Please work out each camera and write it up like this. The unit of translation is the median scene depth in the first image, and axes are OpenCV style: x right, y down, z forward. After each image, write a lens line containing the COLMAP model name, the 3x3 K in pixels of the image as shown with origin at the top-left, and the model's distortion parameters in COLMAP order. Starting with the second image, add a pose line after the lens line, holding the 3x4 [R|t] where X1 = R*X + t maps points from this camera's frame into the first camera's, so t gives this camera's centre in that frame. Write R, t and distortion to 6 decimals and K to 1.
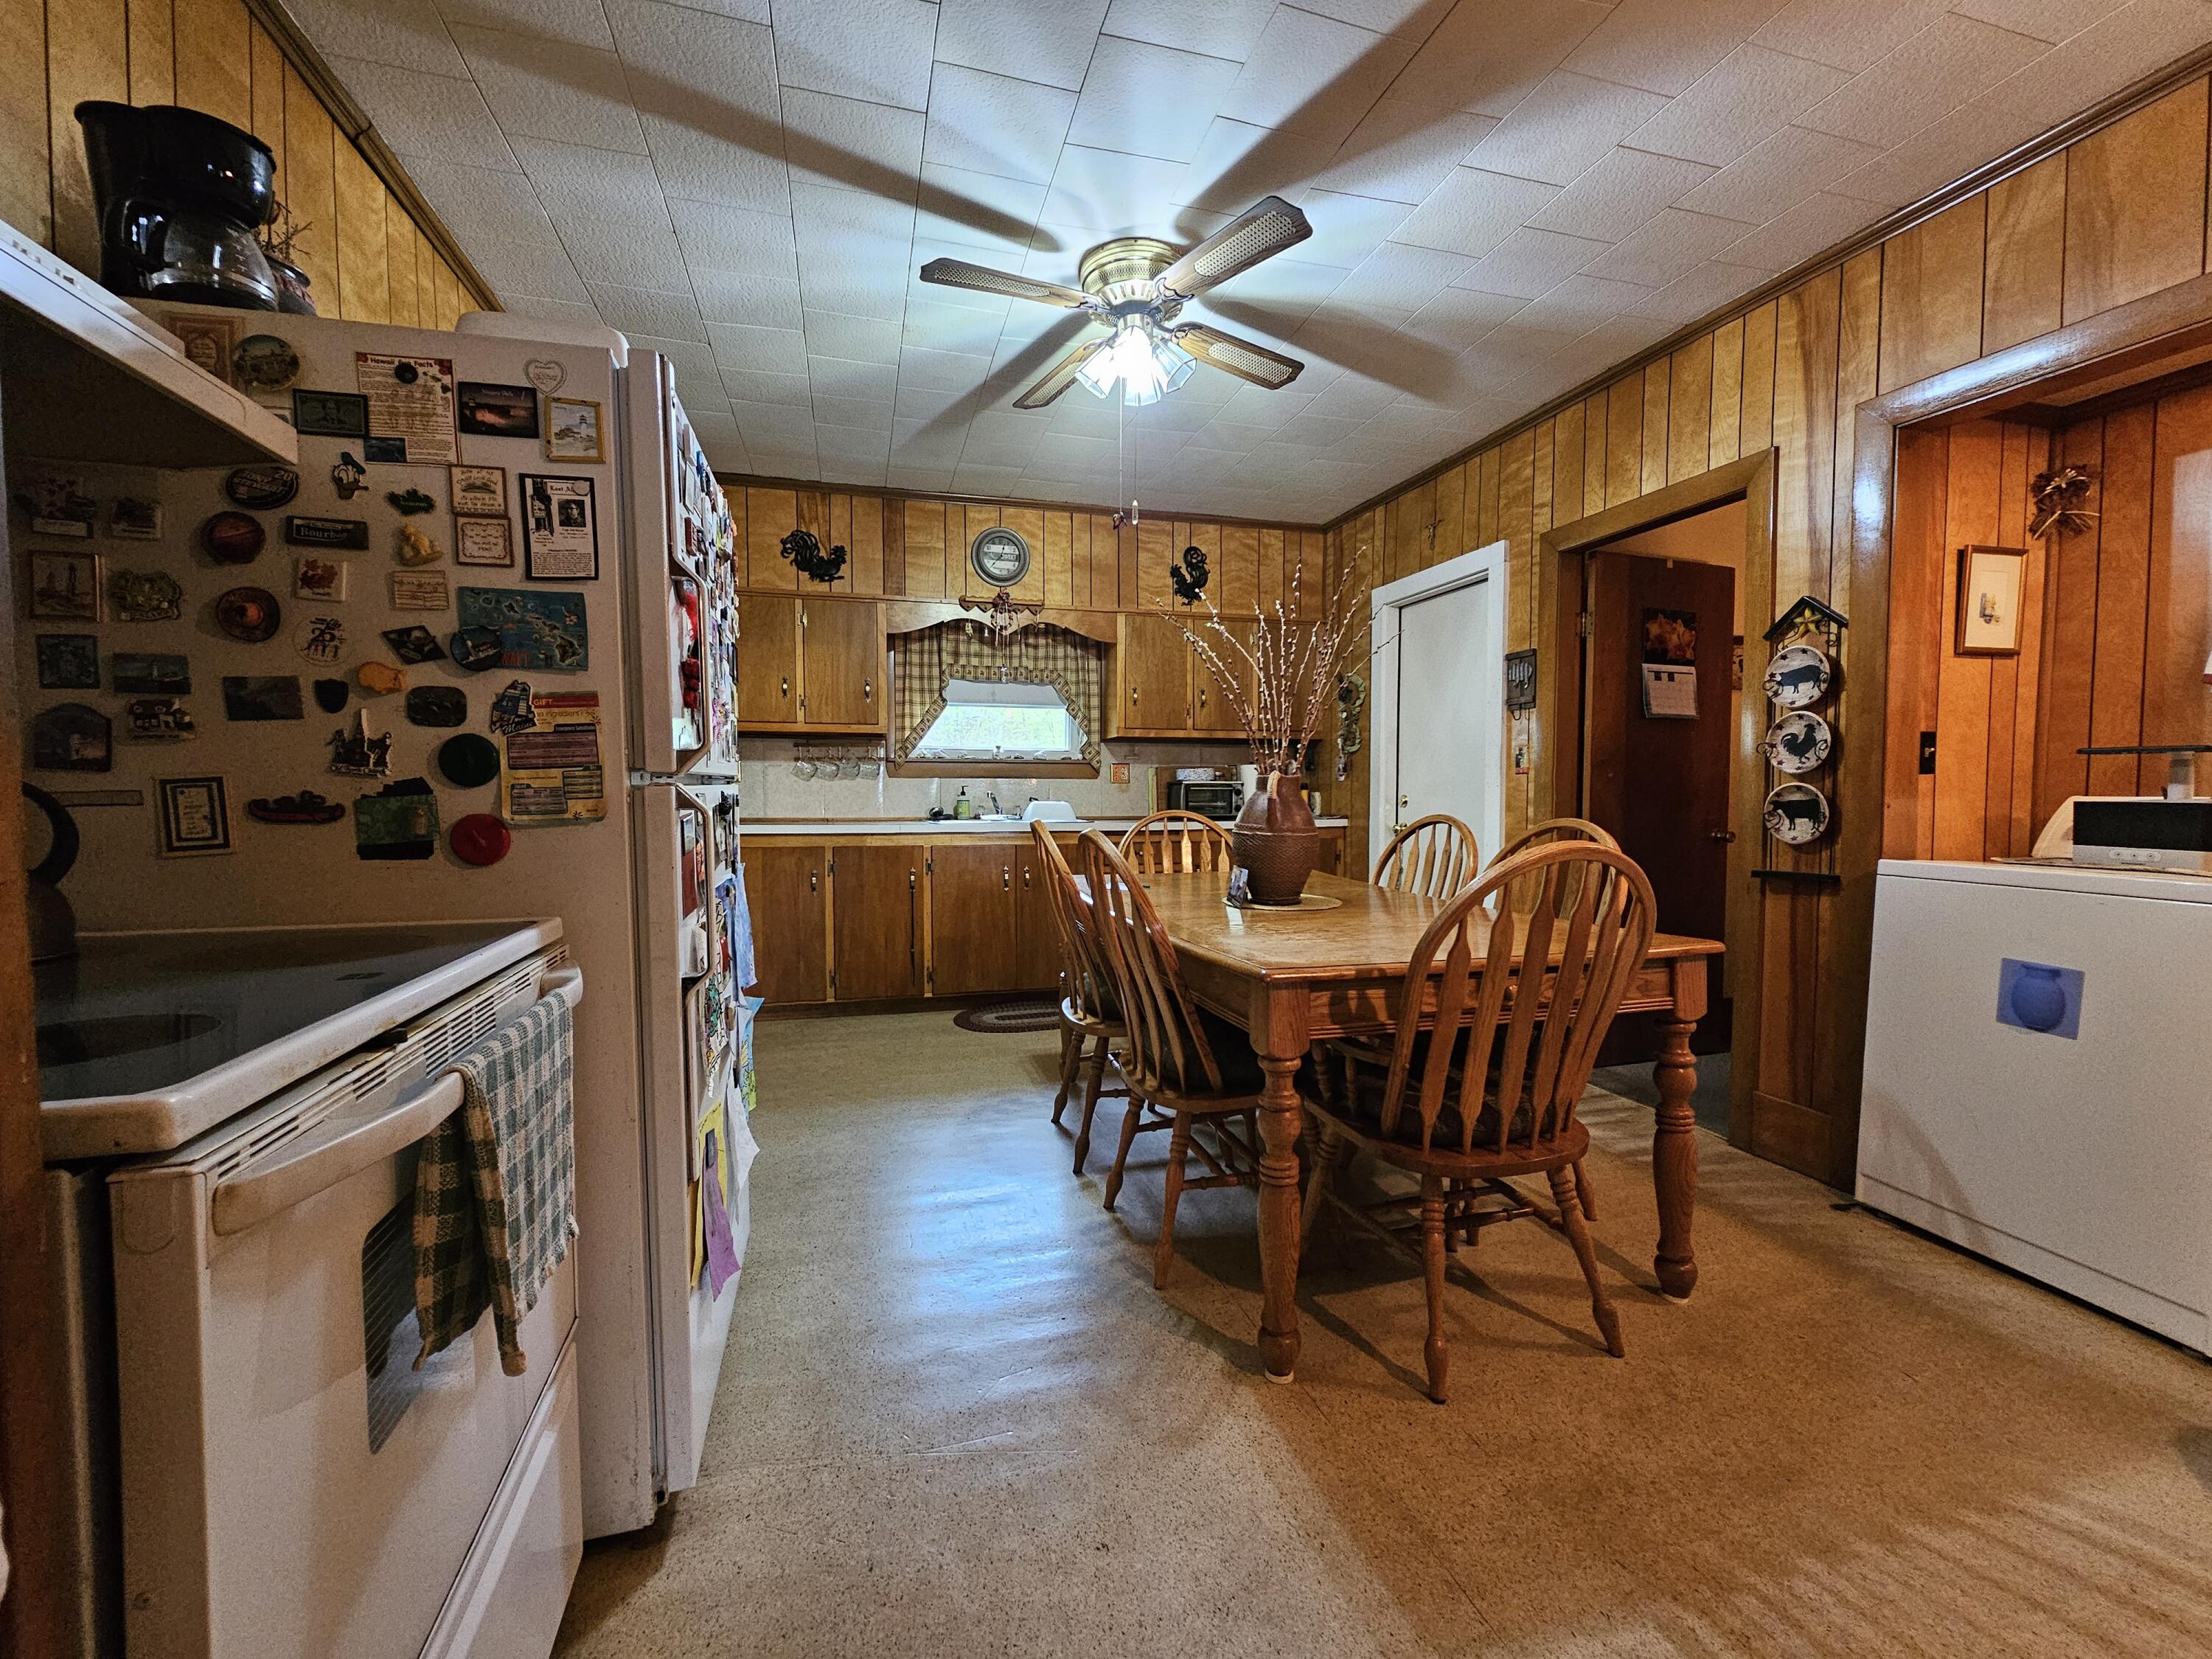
lens RADIAL K [[898.9, 0, 1095.2], [0, 898.9, 835.5], [0, 0, 1]] dist [-0.011862, -0.000045]
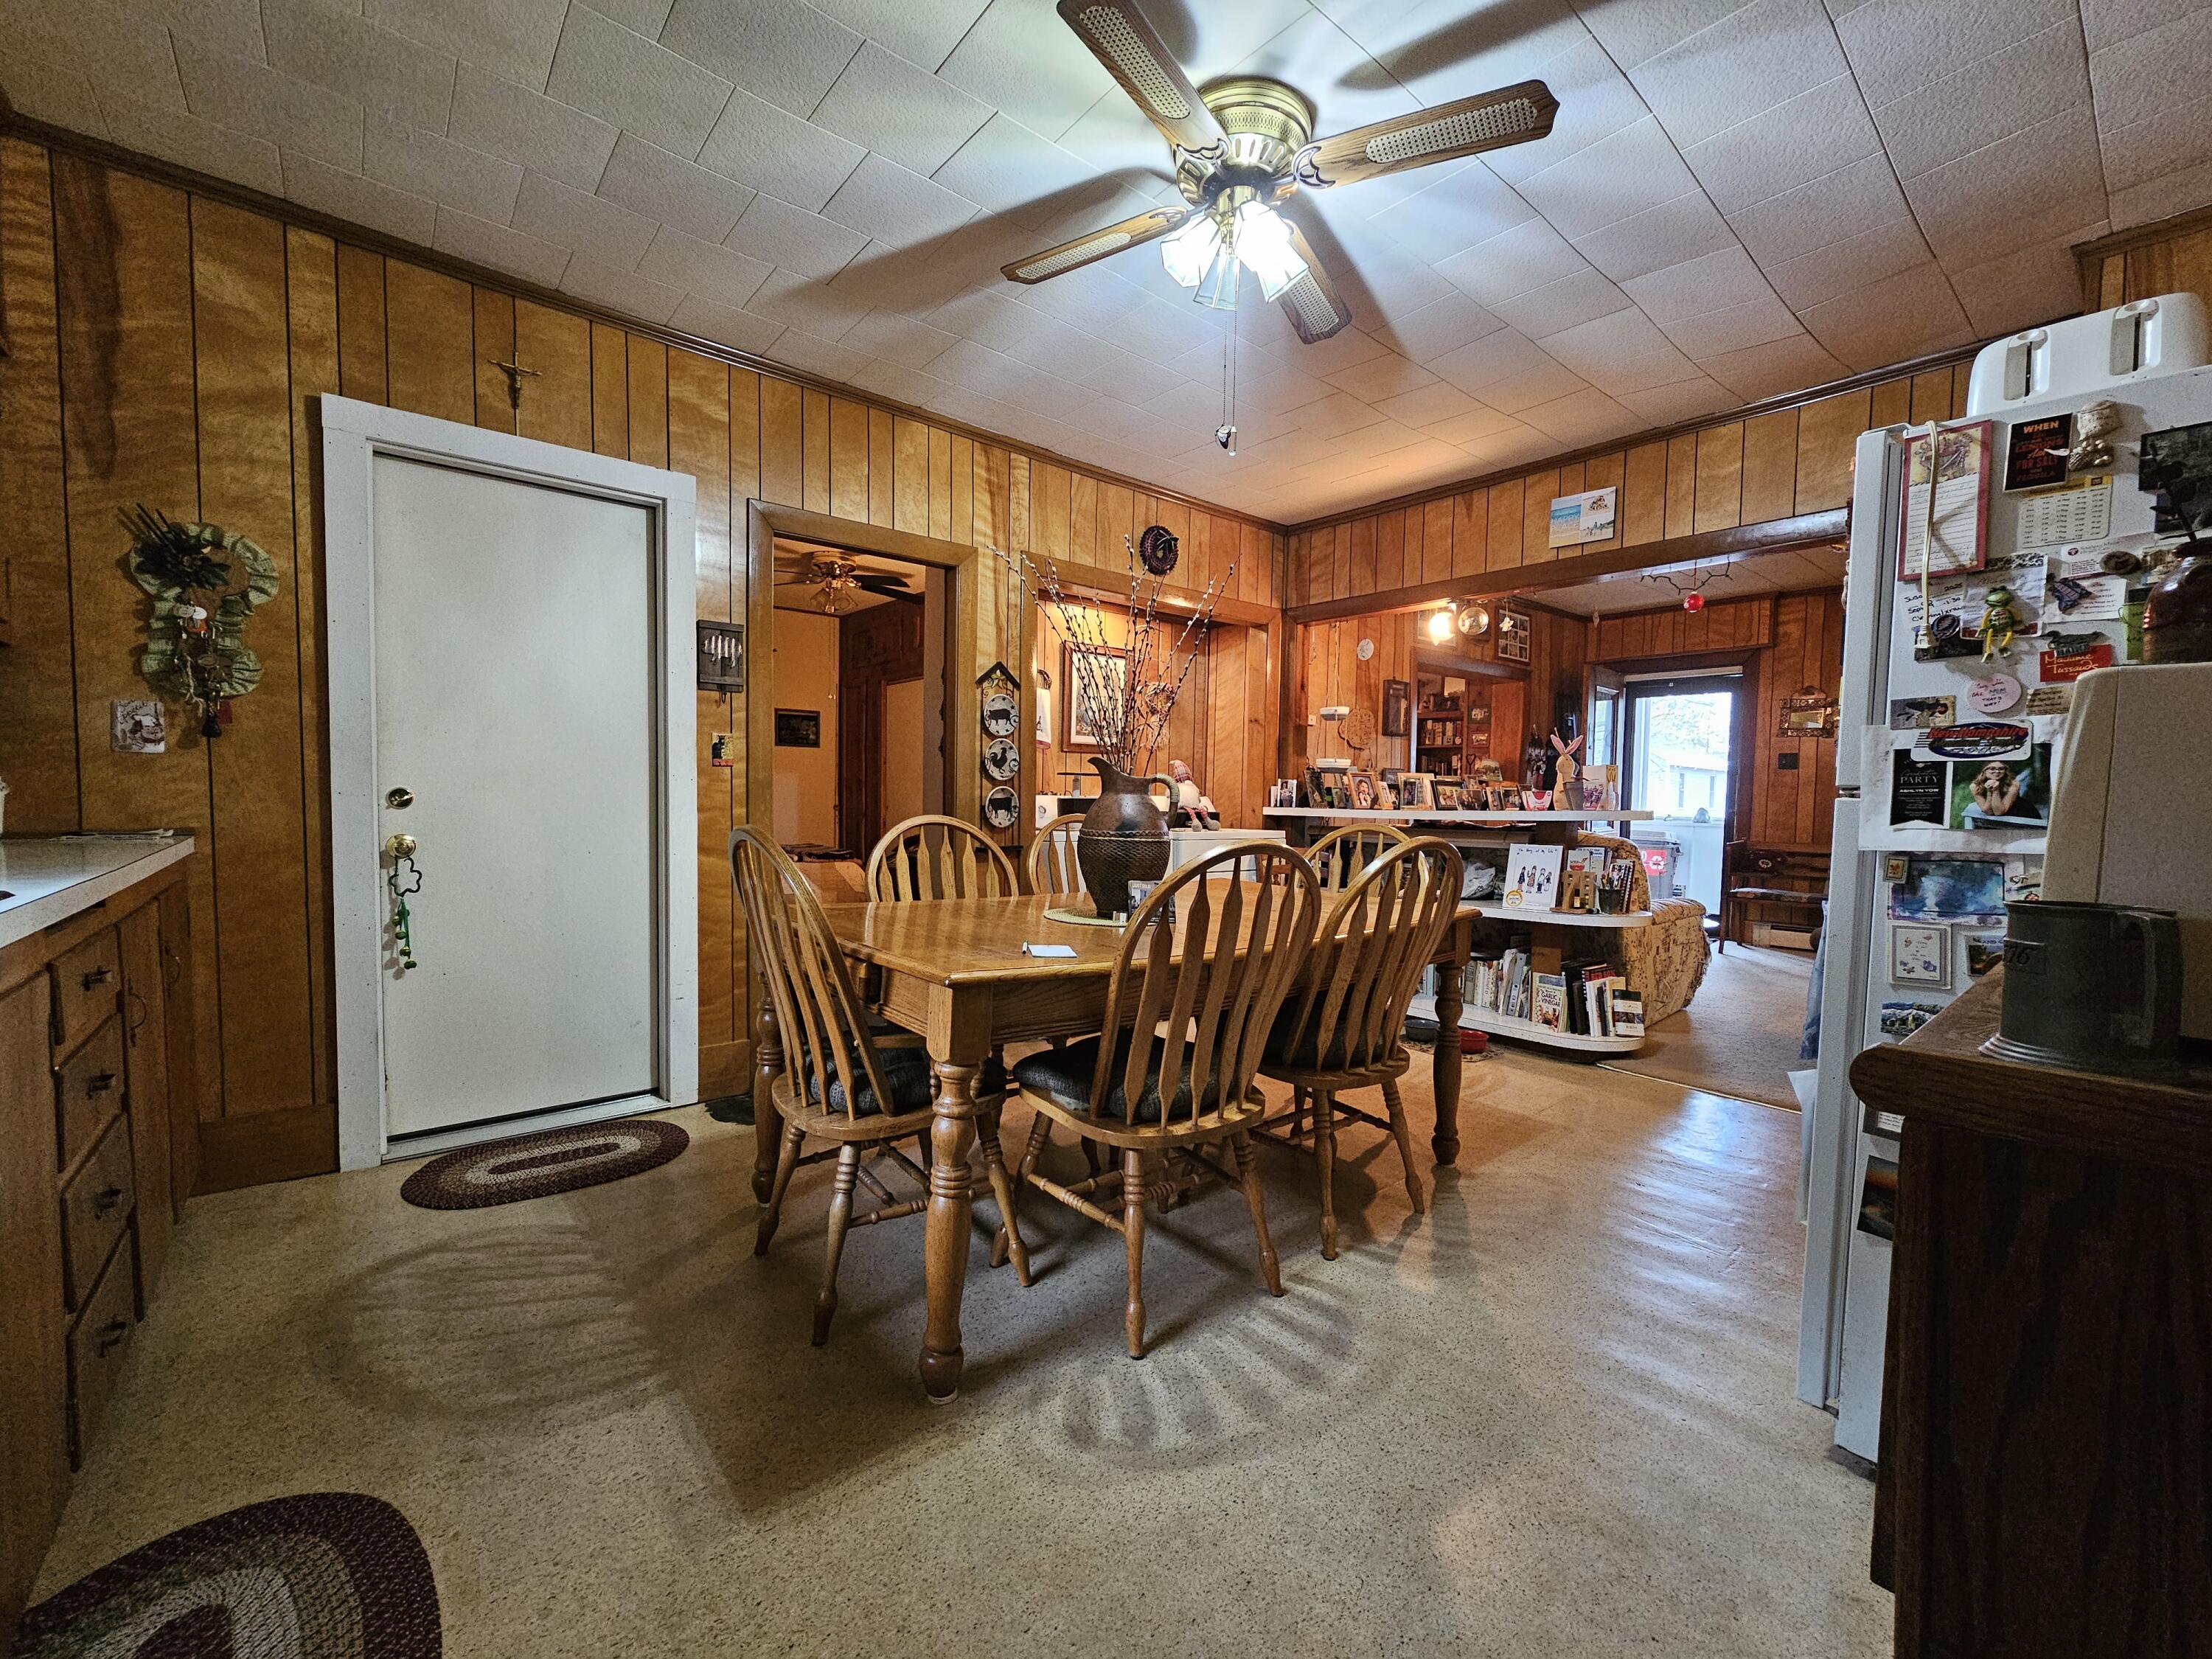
lens RADIAL K [[898.9, 0, 1105.2], [0, 898.9, 837.0], [0, 0, 1]] dist [-0.011862, -0.000045]
pose [[-0.409721, -0.046609, 0.911019, -0.515085], [0.028153, 0.997572, 0.063699, -0.051505], [-0.911776, 0.051747, -0.407414, 1.147788]]
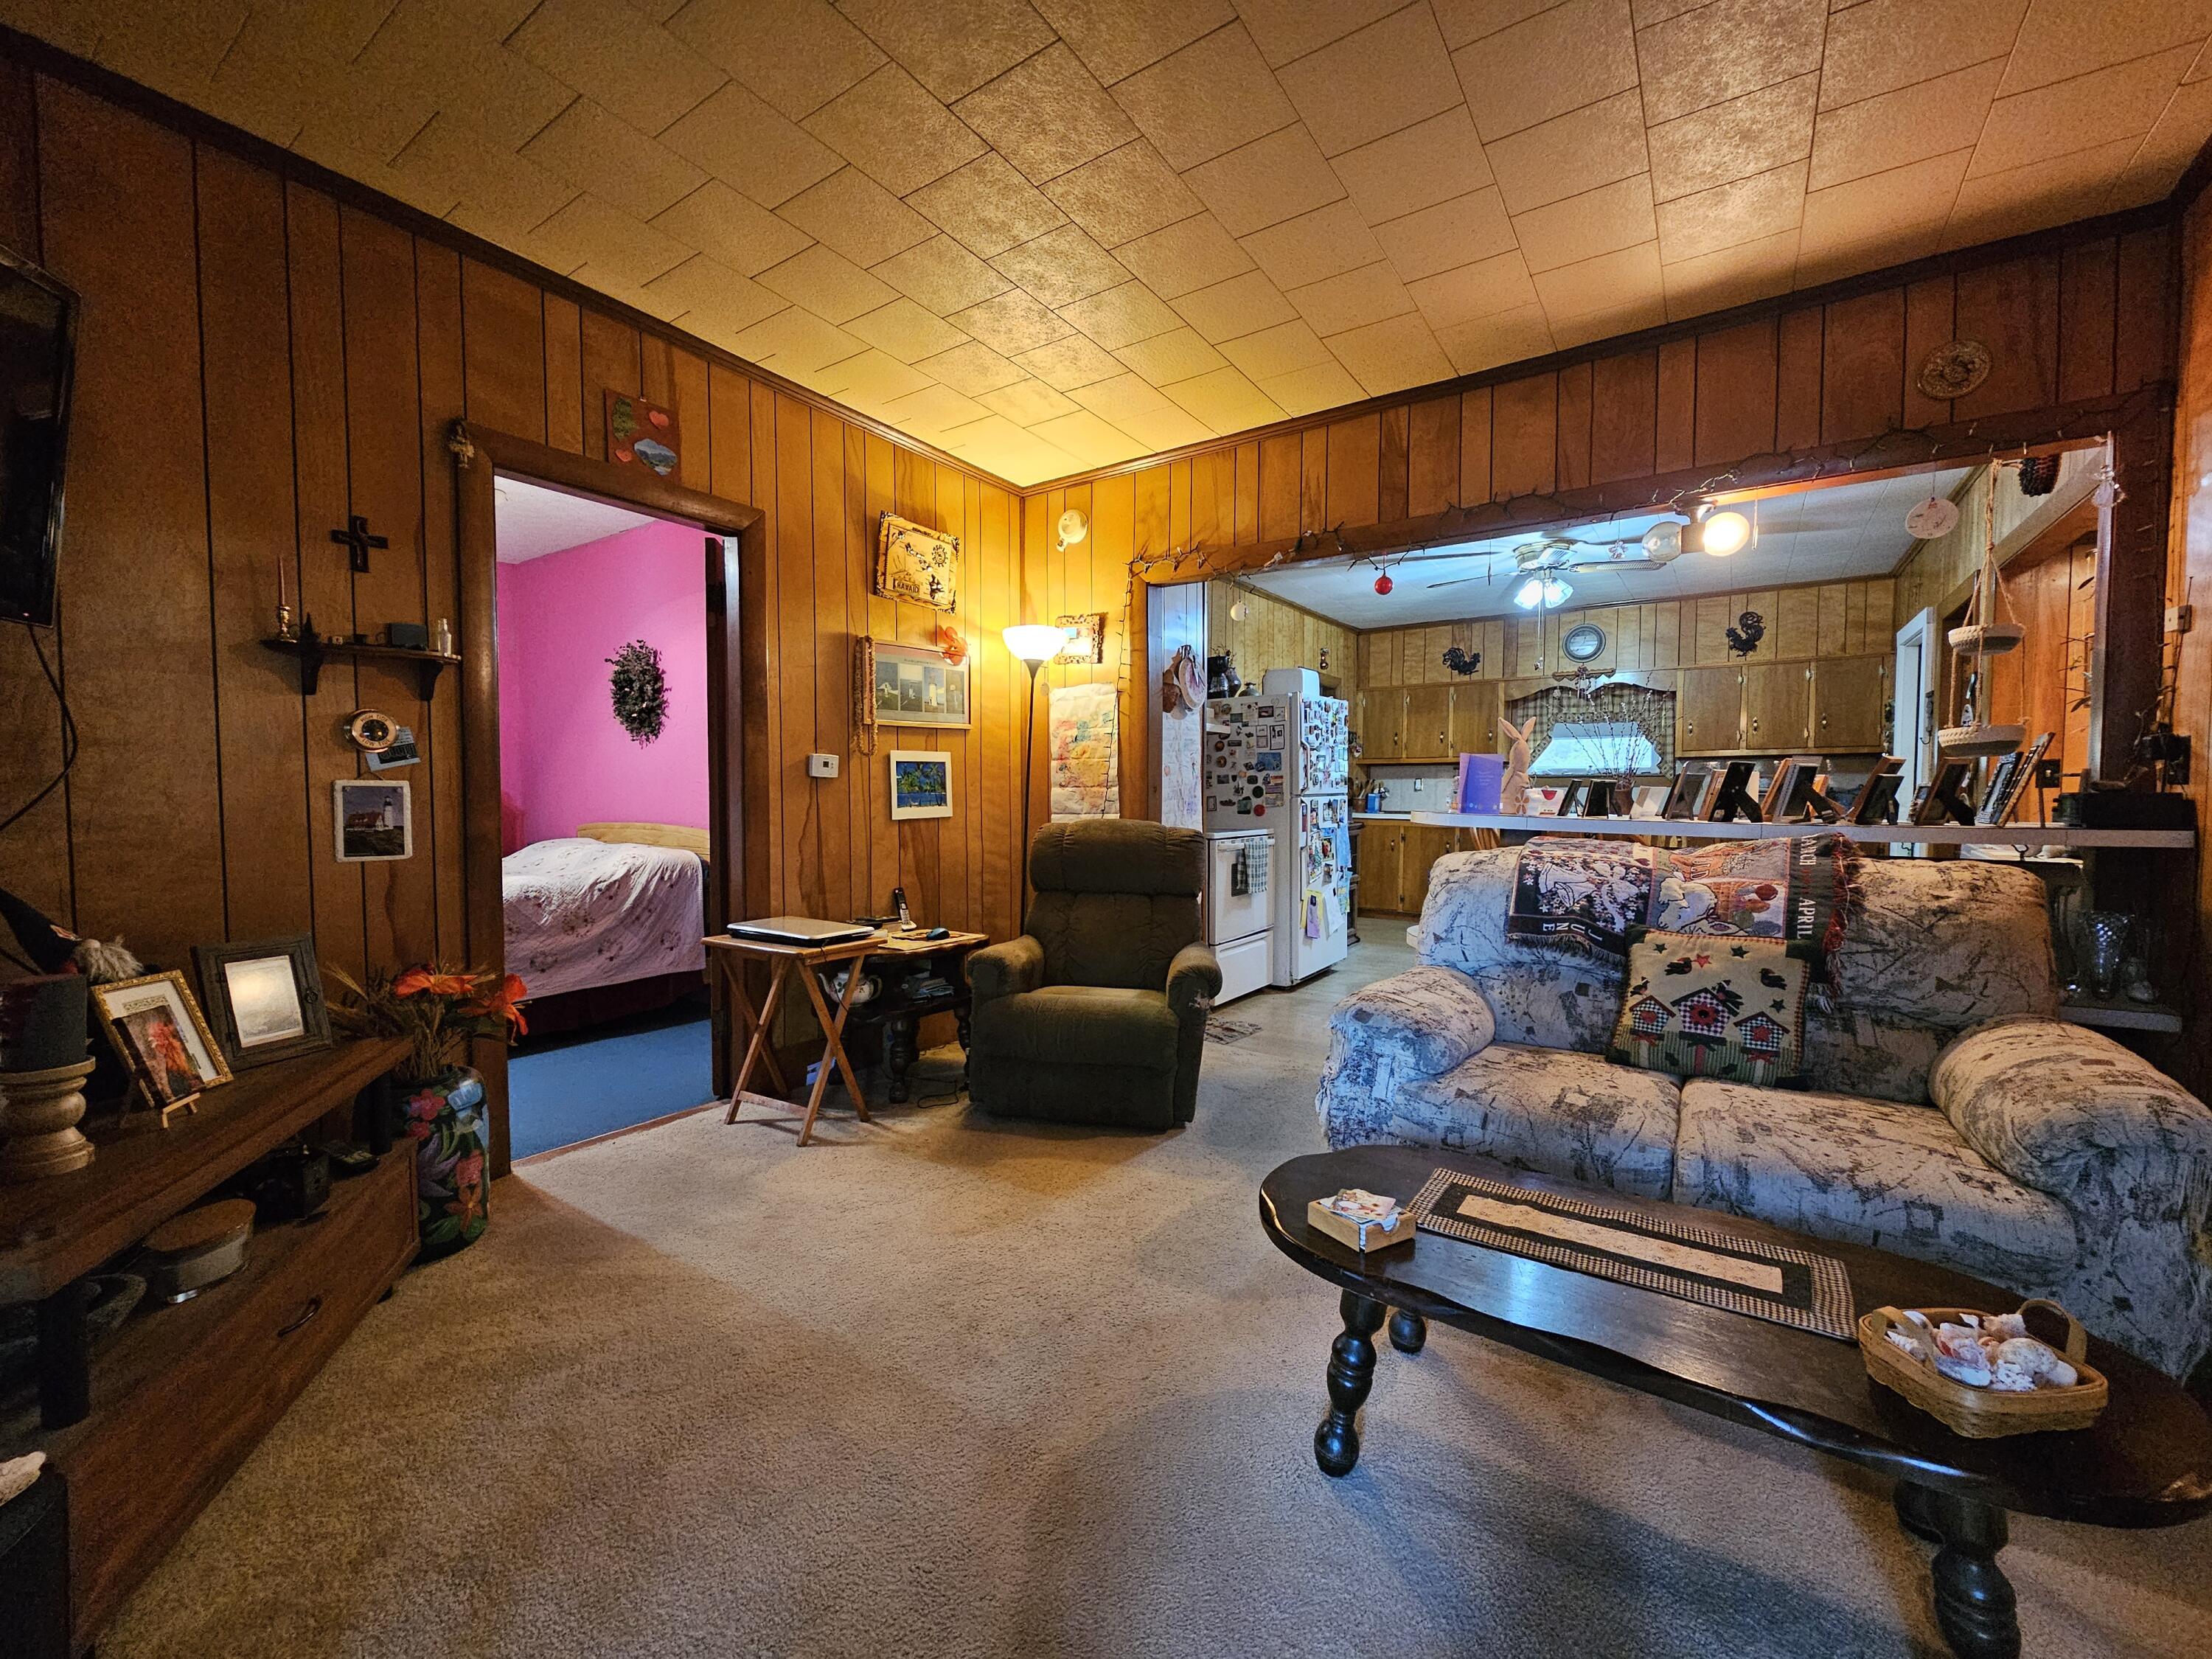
lens RADIAL K [[898.9, 0, 1106.2], [0, 898.9, 830.5], [0, 0, 1]] dist [-0.011862, -0.000045]
pose [[0.643253, 0.032242, -0.764975, 0.666210], [-0.035662, 0.999290, 0.012130, 0.023639], [0.764823, 0.019478, 0.643946, -0.728869]]
